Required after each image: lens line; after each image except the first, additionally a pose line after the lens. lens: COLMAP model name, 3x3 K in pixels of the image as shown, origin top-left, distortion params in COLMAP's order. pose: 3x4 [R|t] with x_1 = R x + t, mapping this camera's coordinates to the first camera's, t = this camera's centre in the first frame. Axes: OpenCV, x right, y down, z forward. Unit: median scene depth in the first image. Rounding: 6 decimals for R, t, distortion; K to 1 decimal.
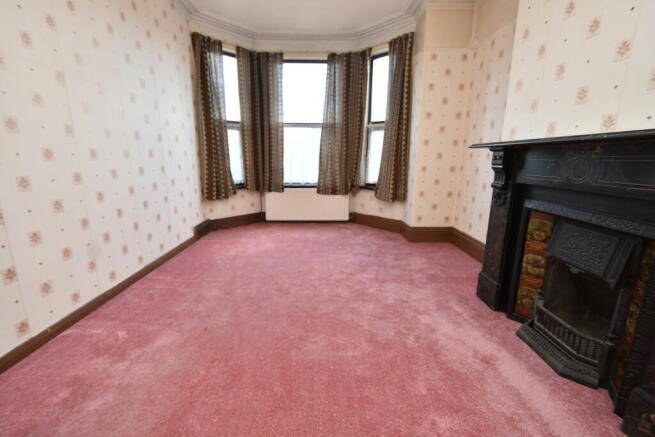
lens RADIAL K [[288.2, 0, 327.5], [0, 288.2, 218.5], [0, 0, 1]] dist [-0.001178, -0.006050]
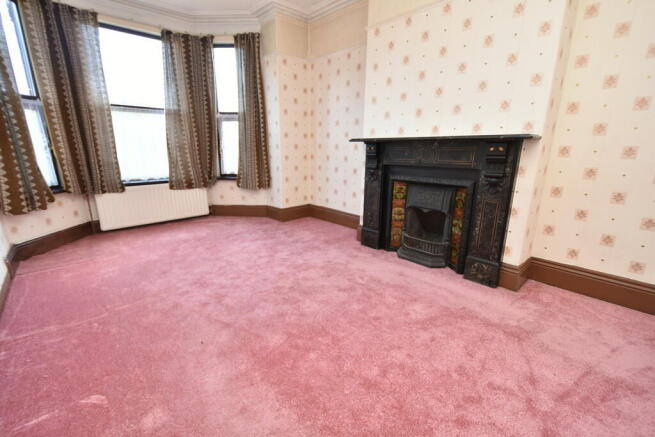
lens RADIAL K [[288.2, 0, 327.5], [0, 288.2, 218.5], [0, 0, 1]] dist [-0.001178, -0.006050]
pose [[0.721887, -0.168741, 0.671123, -0.357153], [0.144328, 0.985200, 0.092465, -0.012679], [-0.676793, 0.030113, 0.735557, 0.033148]]
